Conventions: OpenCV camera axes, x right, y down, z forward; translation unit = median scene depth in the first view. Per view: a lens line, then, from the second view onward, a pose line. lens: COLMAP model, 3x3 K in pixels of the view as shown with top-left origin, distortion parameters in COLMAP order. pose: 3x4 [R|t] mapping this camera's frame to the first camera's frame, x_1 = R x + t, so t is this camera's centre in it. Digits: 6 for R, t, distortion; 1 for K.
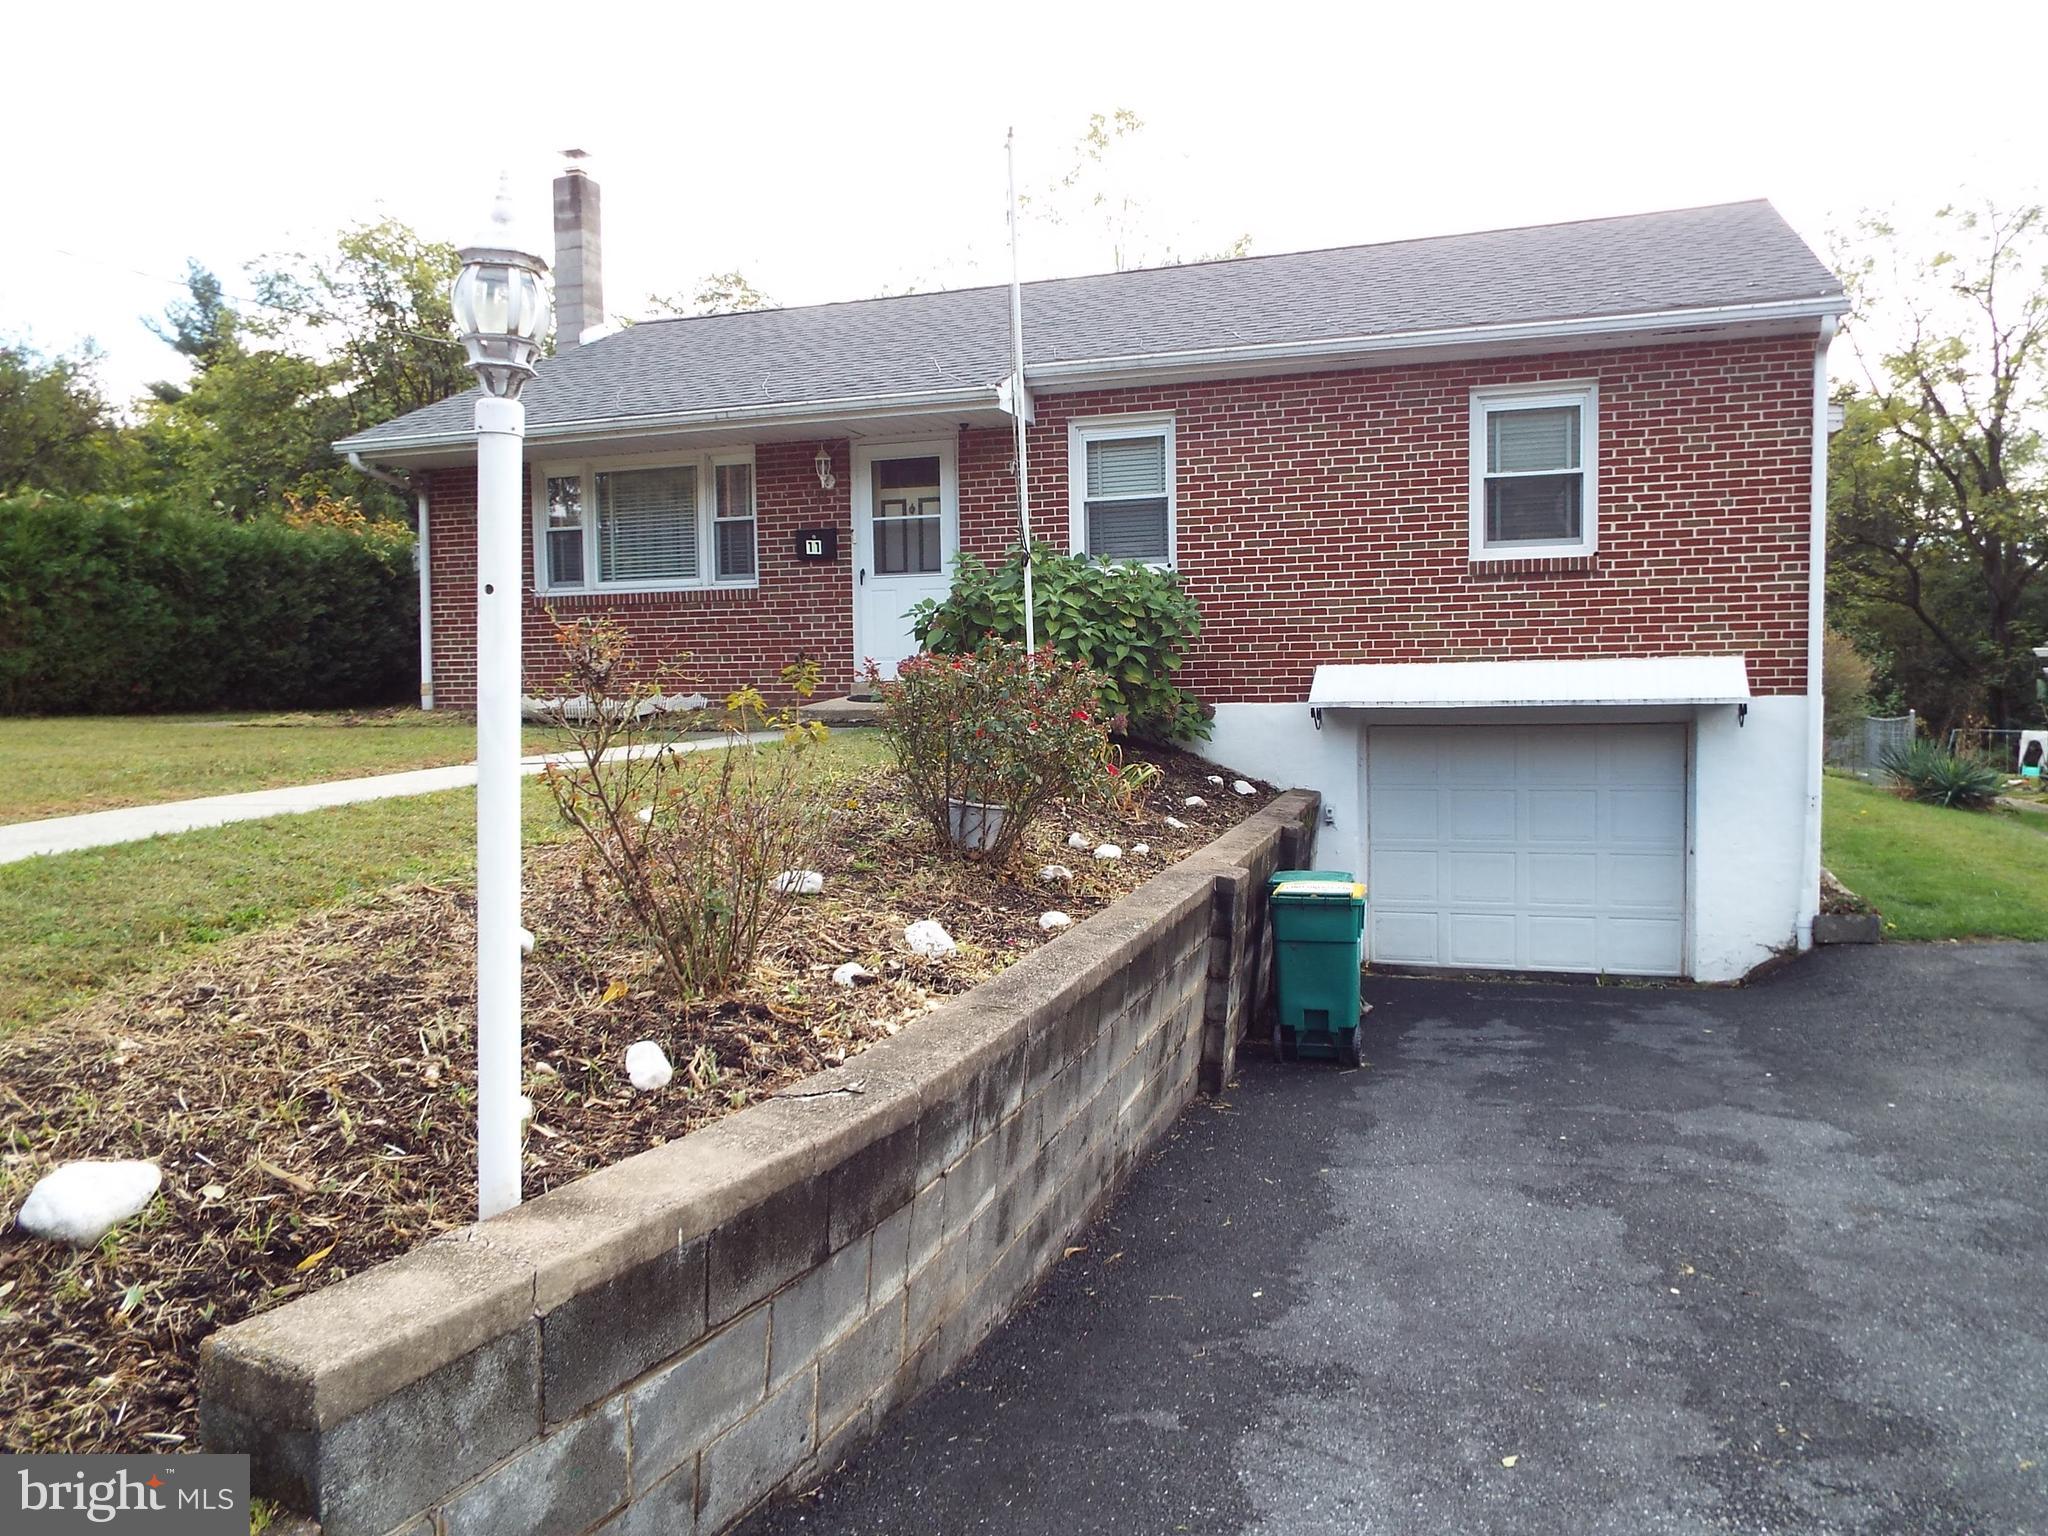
lens RADIAL K [[1463.7, 0, 1036.0], [0, 1463.7, 769.2], [0, 0, 1]] dist [-0.014196, 0.019254]
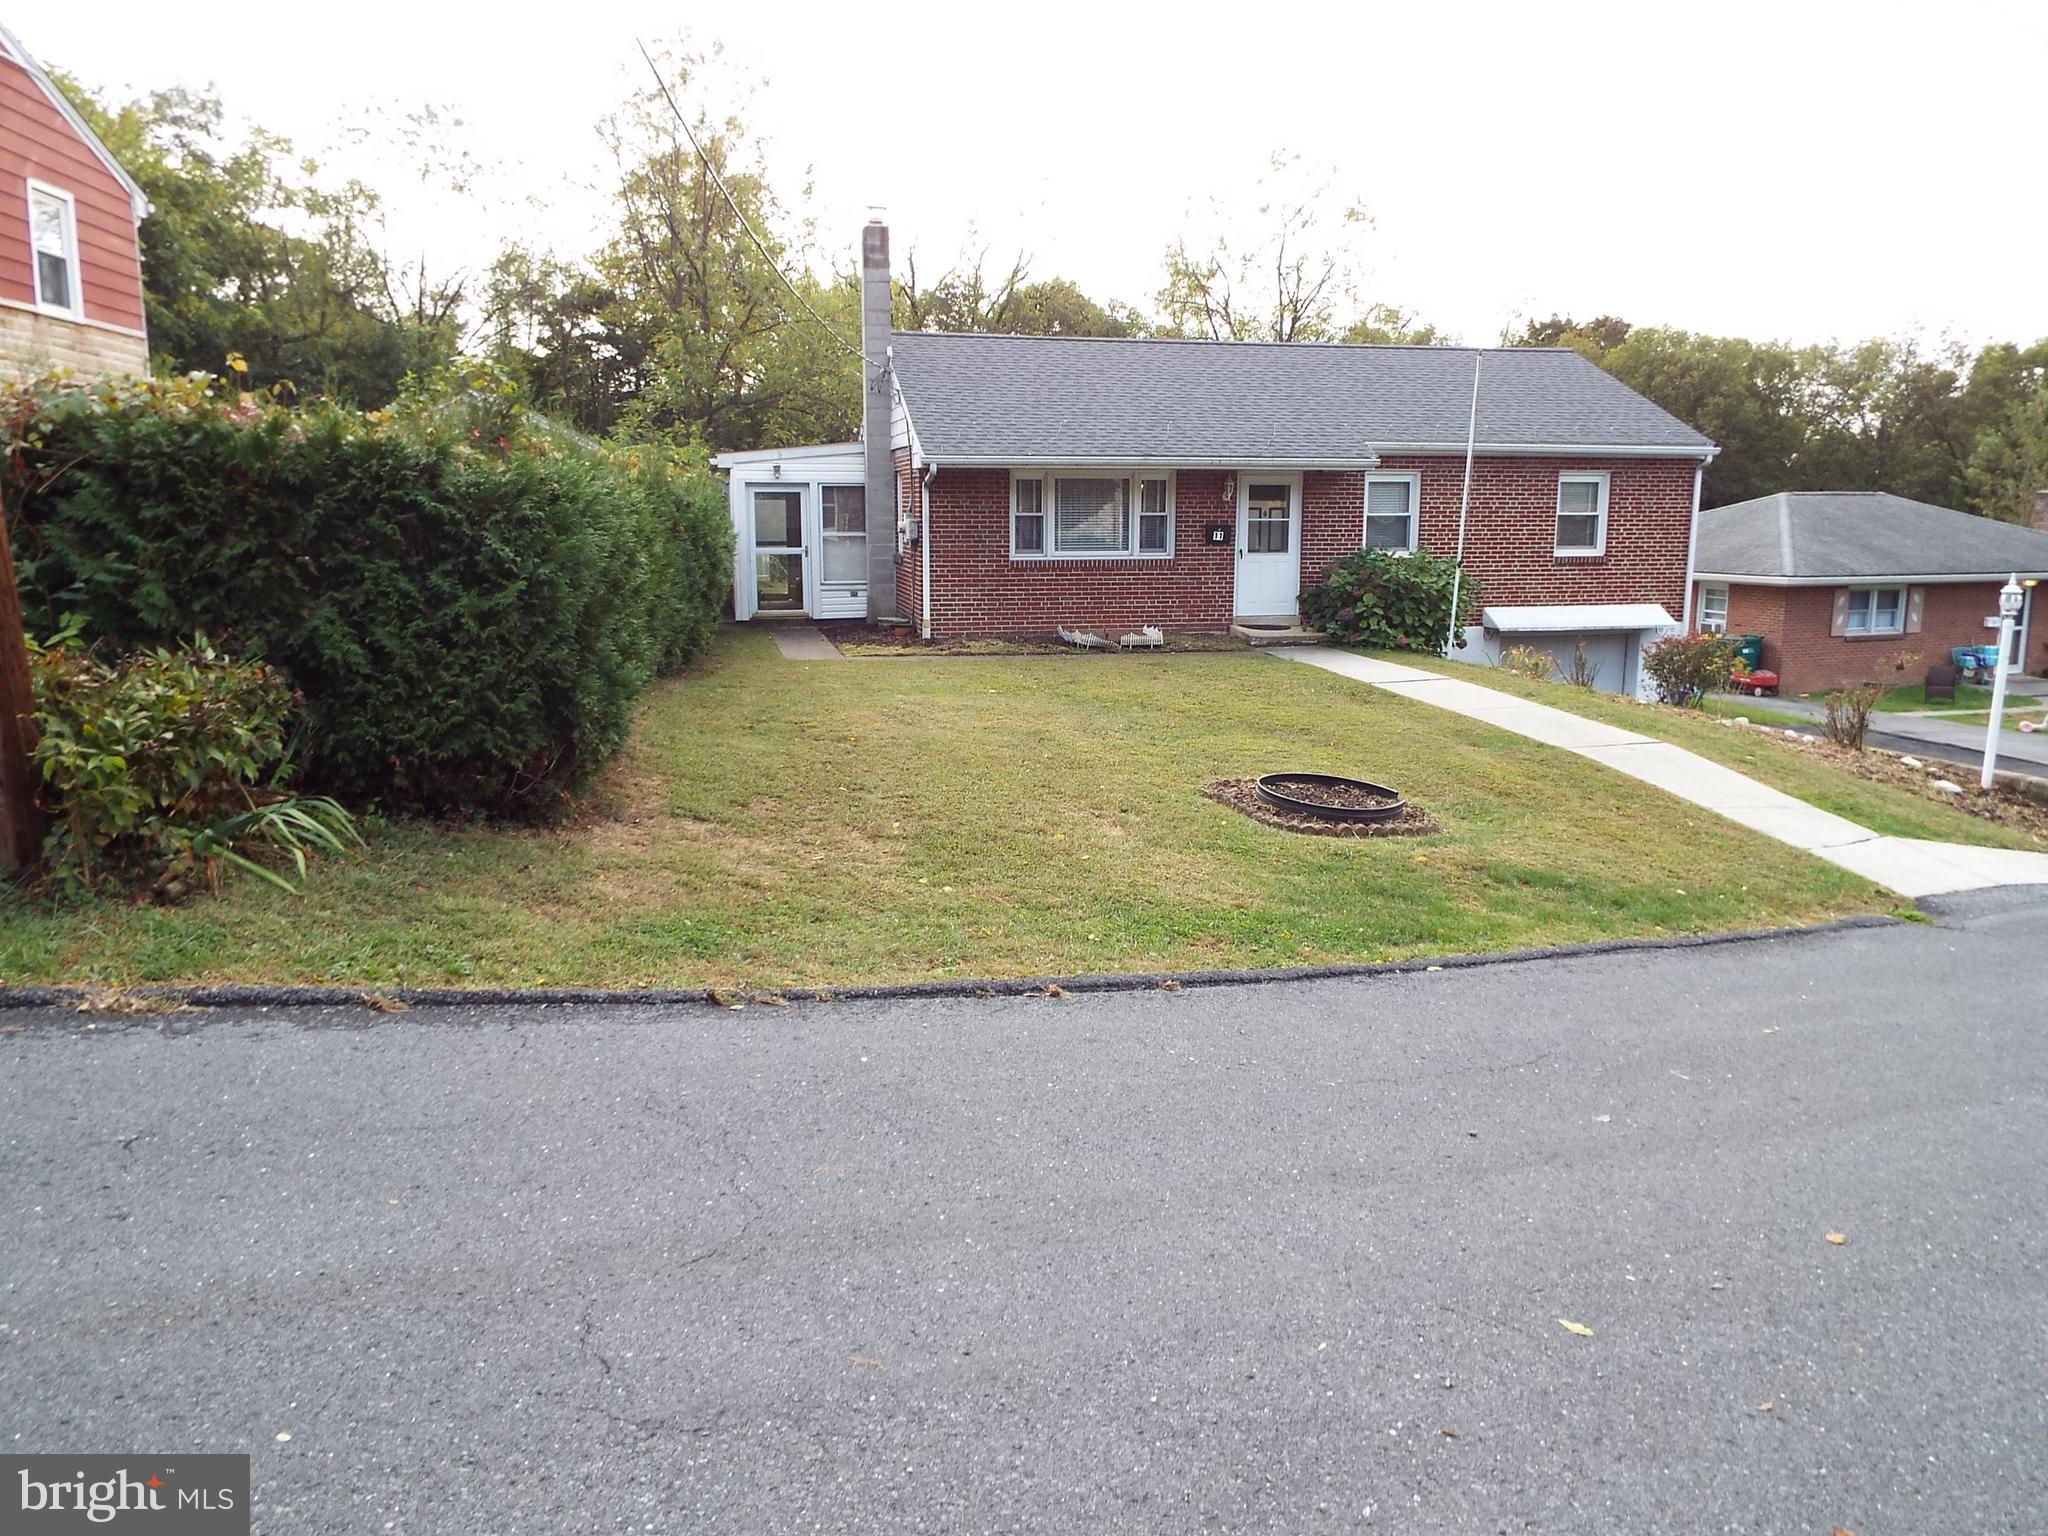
lens RADIAL K [[1463.7, 0, 1029.7], [0, 1463.7, 767.2], [0, 0, 1]] dist [-0.014196, 0.019254]
pose [[0.851959, -0.075197, 0.518180, -1.399370], [0.020913, 0.993731, 0.109823, -0.089539], [-0.523190, -0.082728, 0.848191, -0.366427]]
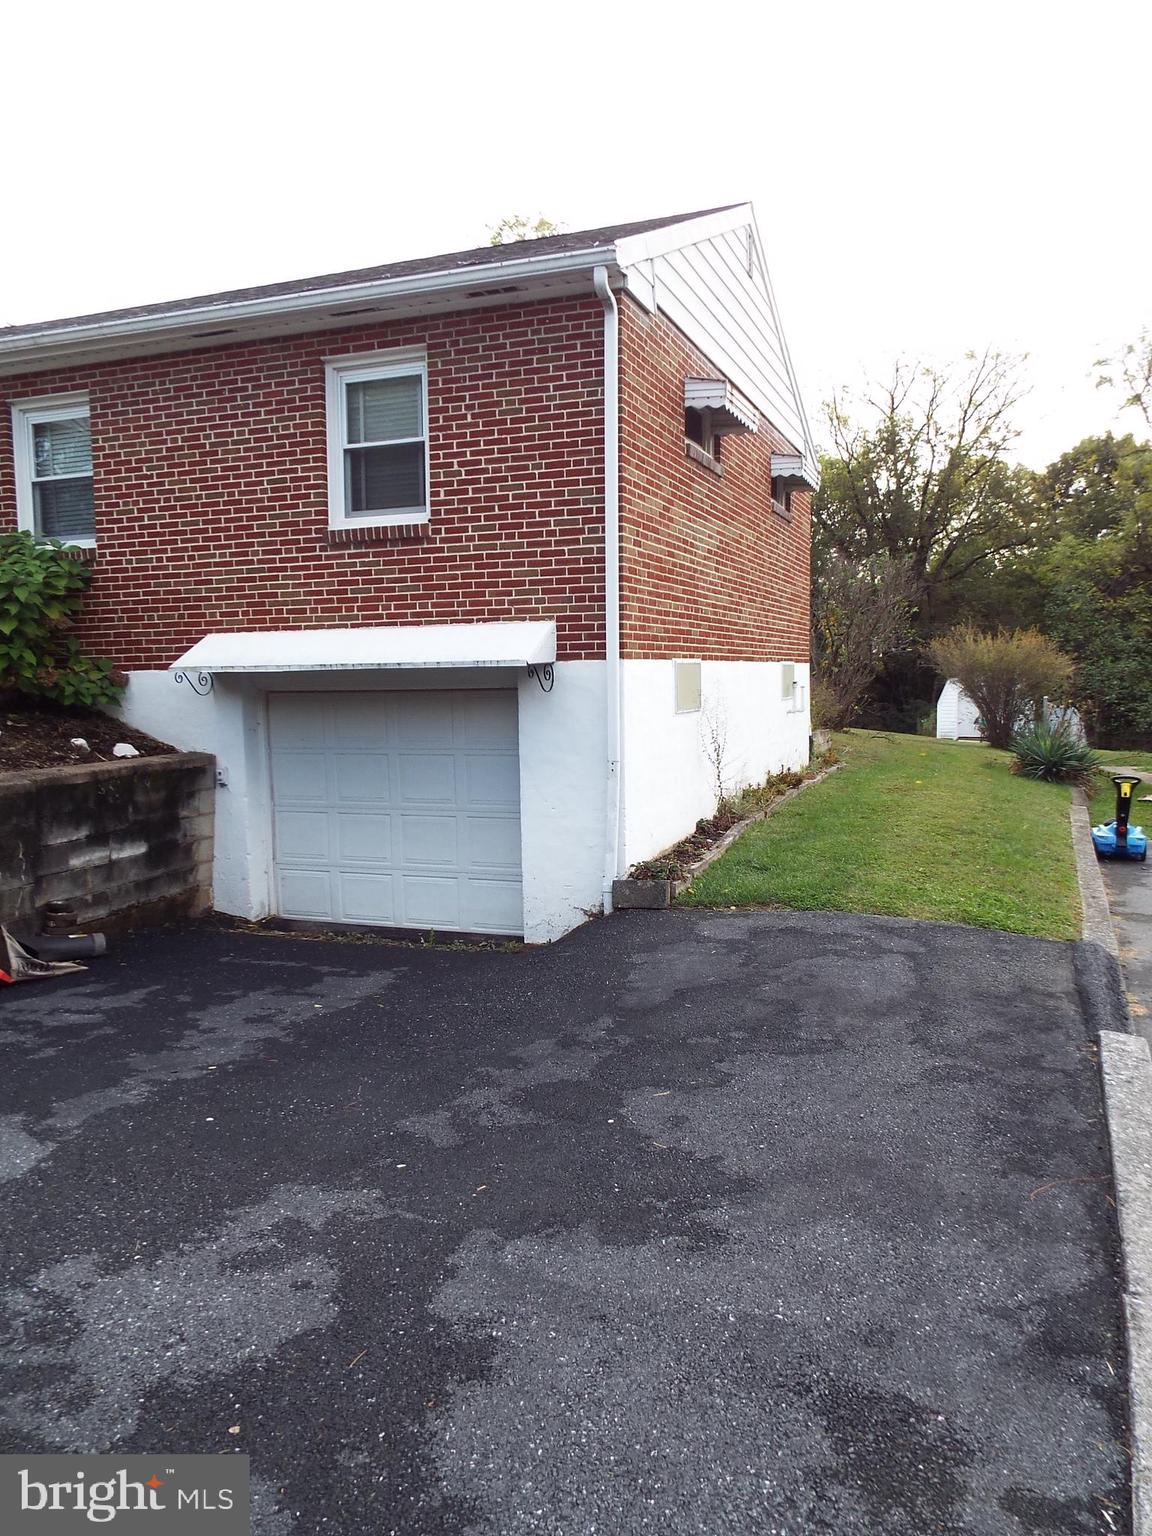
lens RADIAL K [[1097.7, 0, 564.6], [0, 1097.7, 774.3], [0, 0, 1]] dist [-0.014196, 0.019254]
pose [[0.999300, 0.008287, -0.036489, 0.492417], [-0.007550, 0.999766, 0.020273, 0.011788], [0.036648, -0.019983, 0.999128, 0.234526]]
